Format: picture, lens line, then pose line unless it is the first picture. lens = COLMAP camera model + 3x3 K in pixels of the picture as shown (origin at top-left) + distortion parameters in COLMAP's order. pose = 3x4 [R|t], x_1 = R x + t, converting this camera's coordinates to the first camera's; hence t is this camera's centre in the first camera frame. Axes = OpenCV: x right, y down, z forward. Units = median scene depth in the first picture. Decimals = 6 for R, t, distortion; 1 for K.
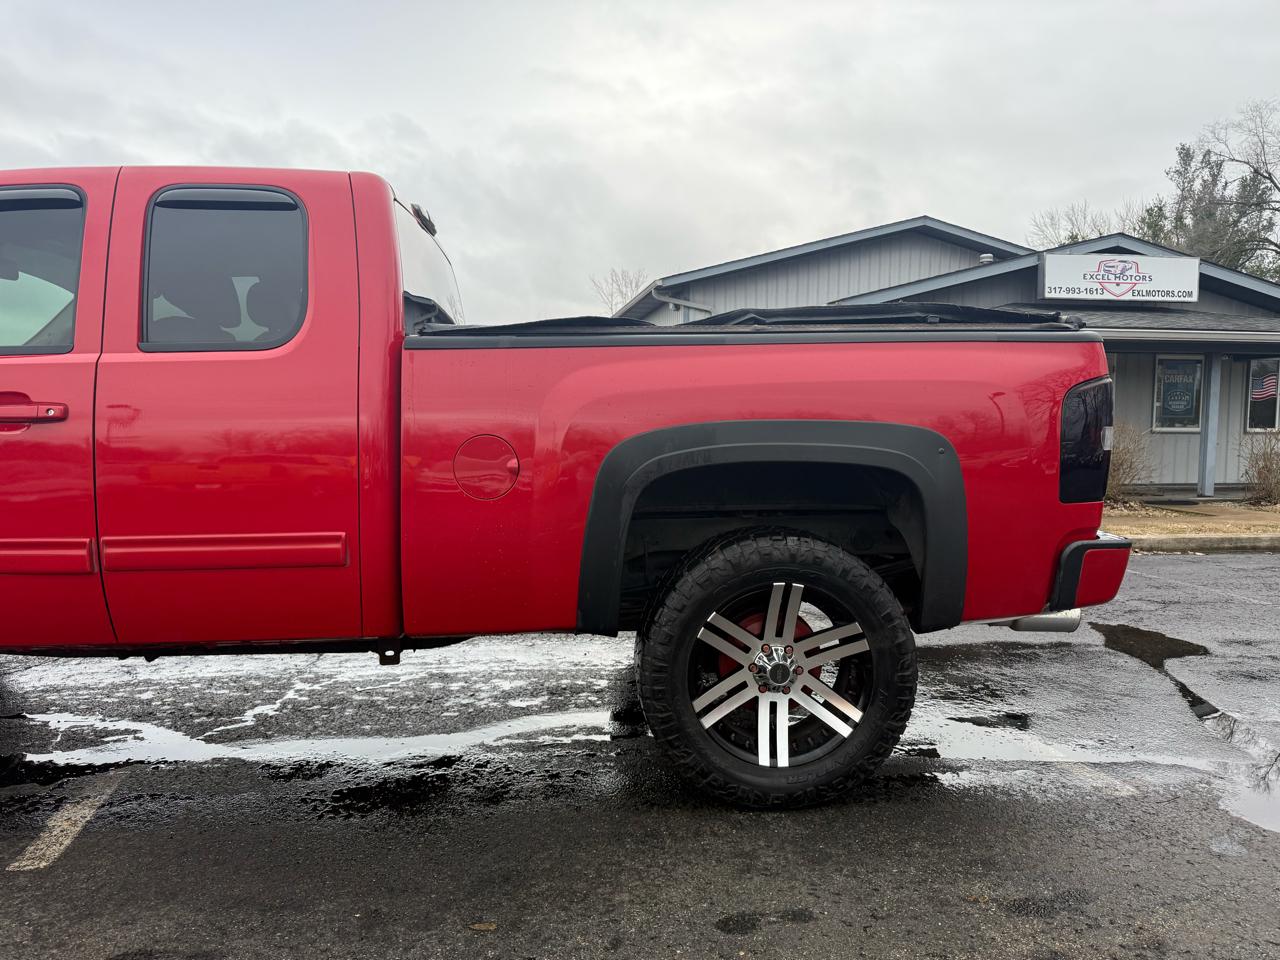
lens RADIAL K [[909.8, 0, 636.7], [0, 909.8, 483.1], [0, 0, 1]] dist [0.048387, -0.059546]
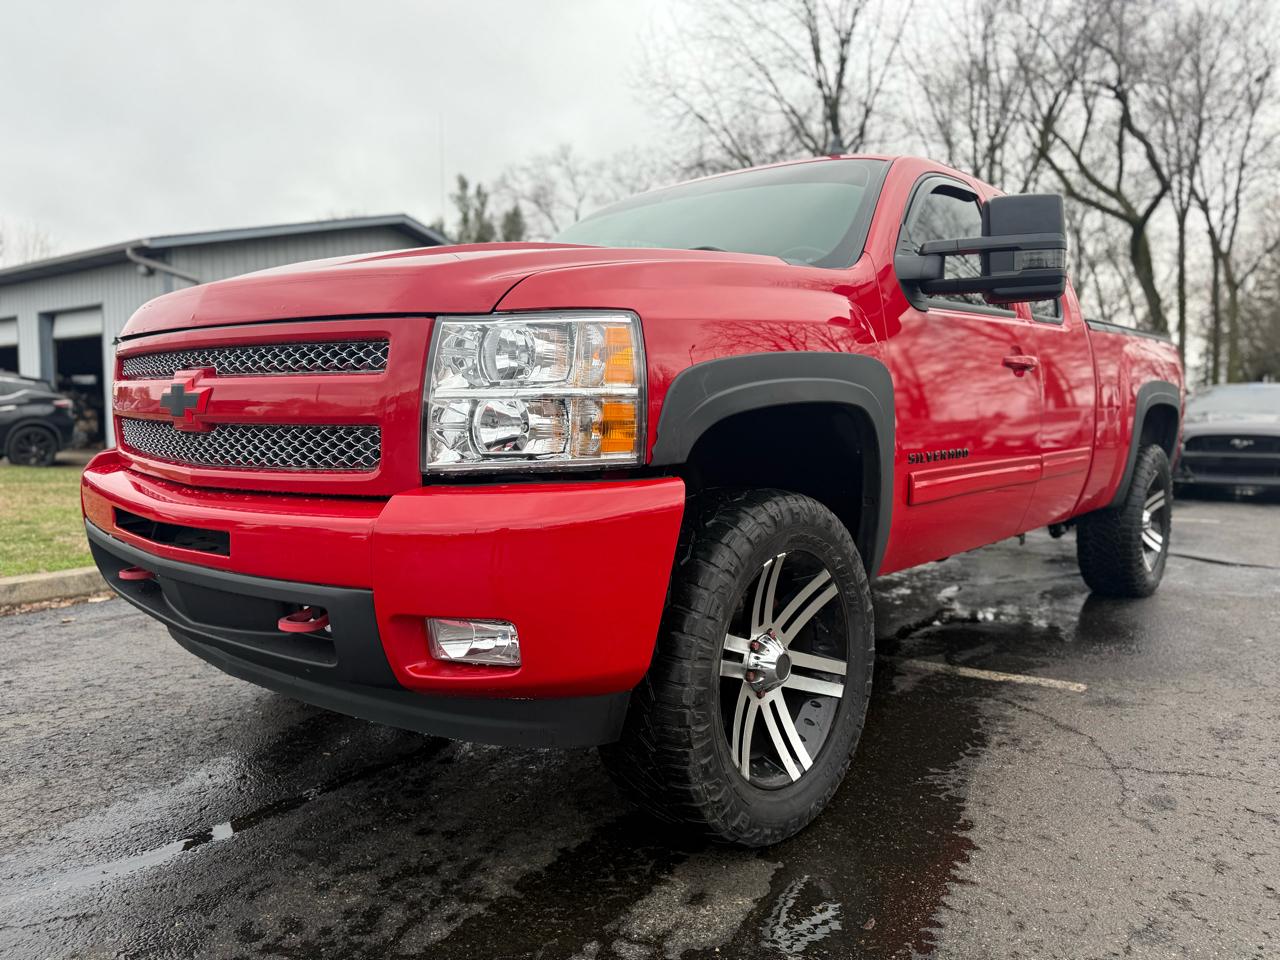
lens RADIAL K [[909.8, 0, 635.5], [0, 909.8, 482.9], [0, 0, 1]] dist [0.048387, -0.059546]
pose [[0.704895, -0.055422, 0.707143, -1.432264], [0.048860, 0.998369, 0.029543, 0.022513], [-0.707627, 0.013727, 0.706453, 0.327960]]
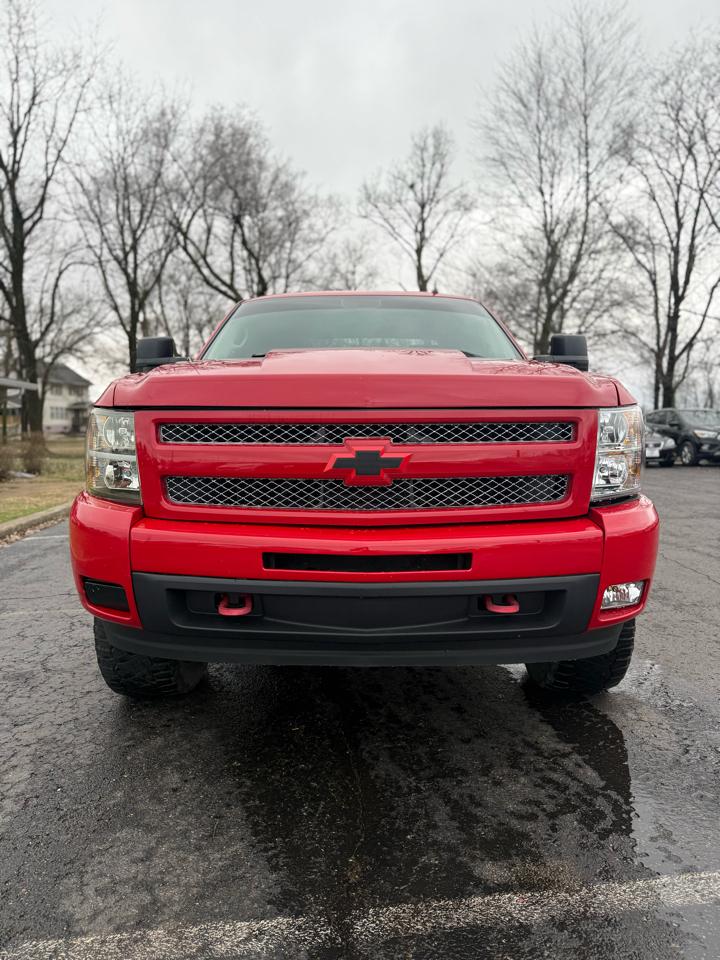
lens RADIAL K [[682.3, 0, 359.3], [0, 682.3, 479.4], [0, 0, 1]] dist [0.048387, -0.059546]
pose [[0.051407, -0.079154, 0.995536, -1.794524], [0.081994, 0.993823, 0.074784, -0.057316], [-0.995306, 0.077783, 0.057579, 0.927799]]
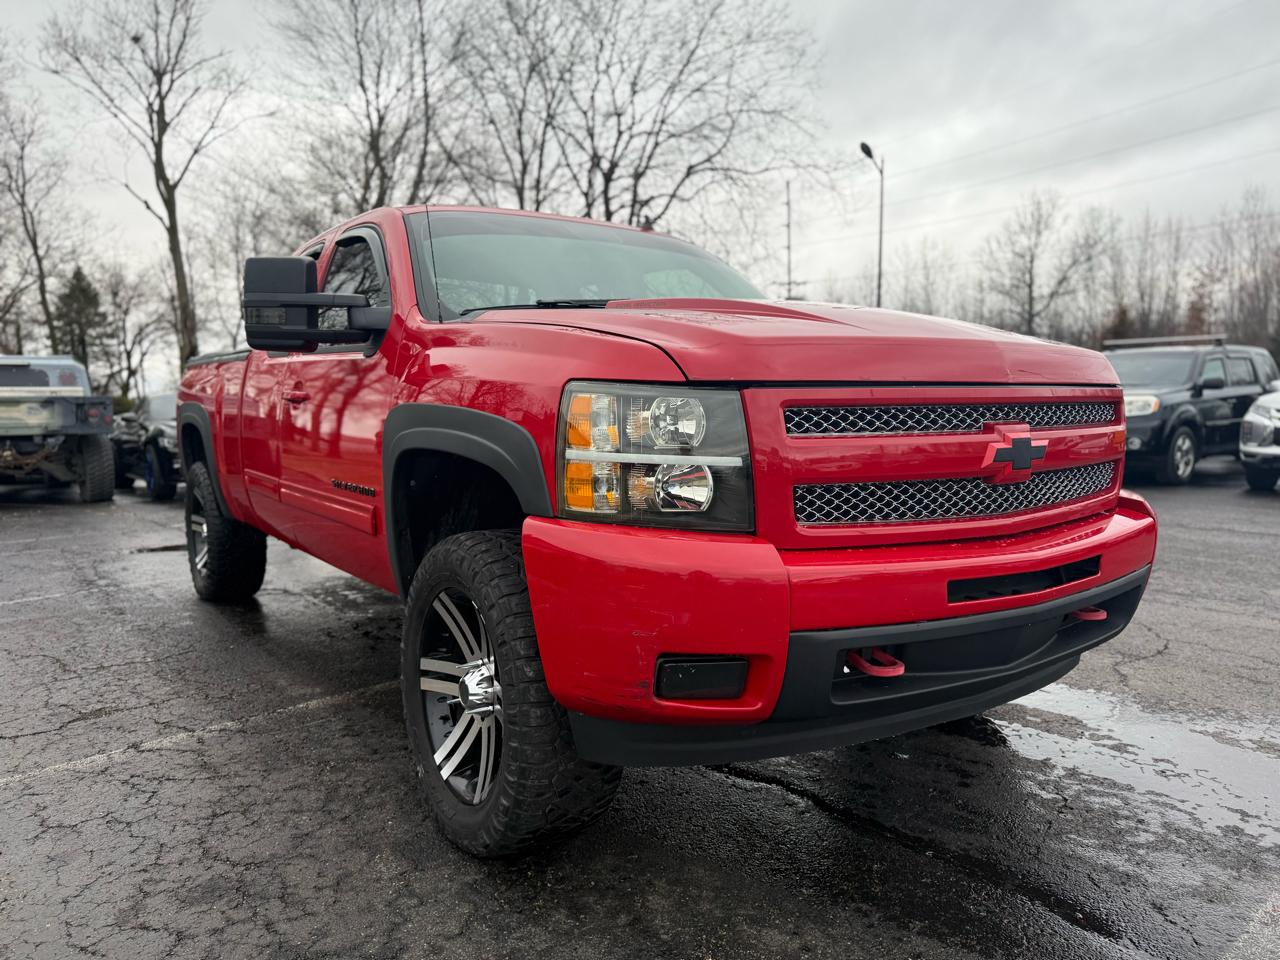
lens RADIAL K [[909.8, 0, 646.4], [0, 909.8, 474.1], [0, 0, 1]] dist [0.048387, -0.059546]
pose [[-0.526206, -0.063972, 0.847947, -1.612725], [0.075355, 0.989735, 0.121431, -0.107144], [-0.847012, 0.127795, -0.515984, 1.480542]]
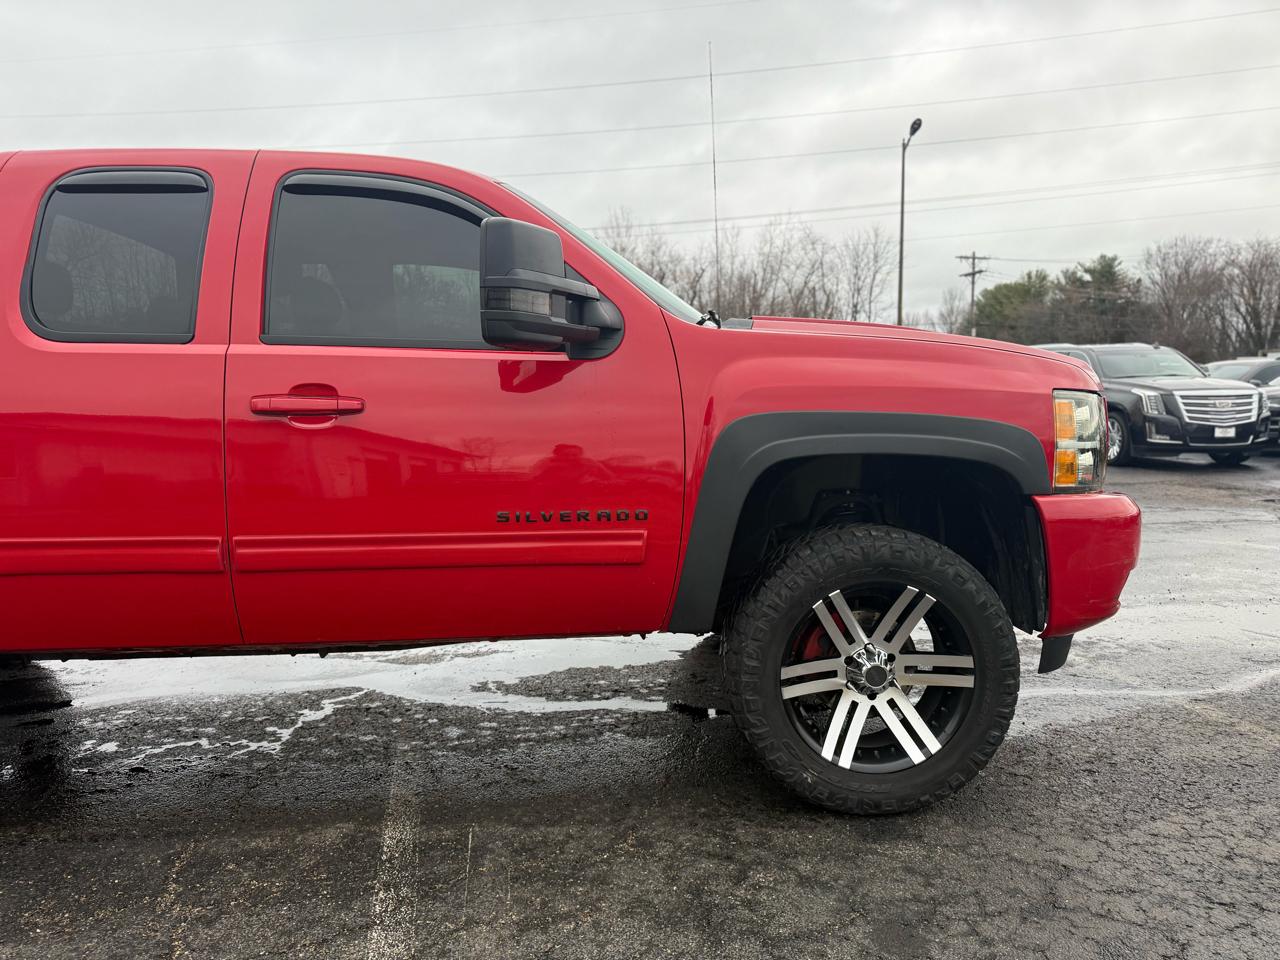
lens RADIAL K [[909.8, 0, 643.1], [0, 909.8, 469.8], [0, 0, 1]] dist [0.048387, -0.059546]
pose [[-0.999868, 0.015074, -0.006078, -0.774093], [0.013887, 0.986631, 0.162376, -0.161228], [0.008444, 0.162270, -0.986710, 1.972063]]
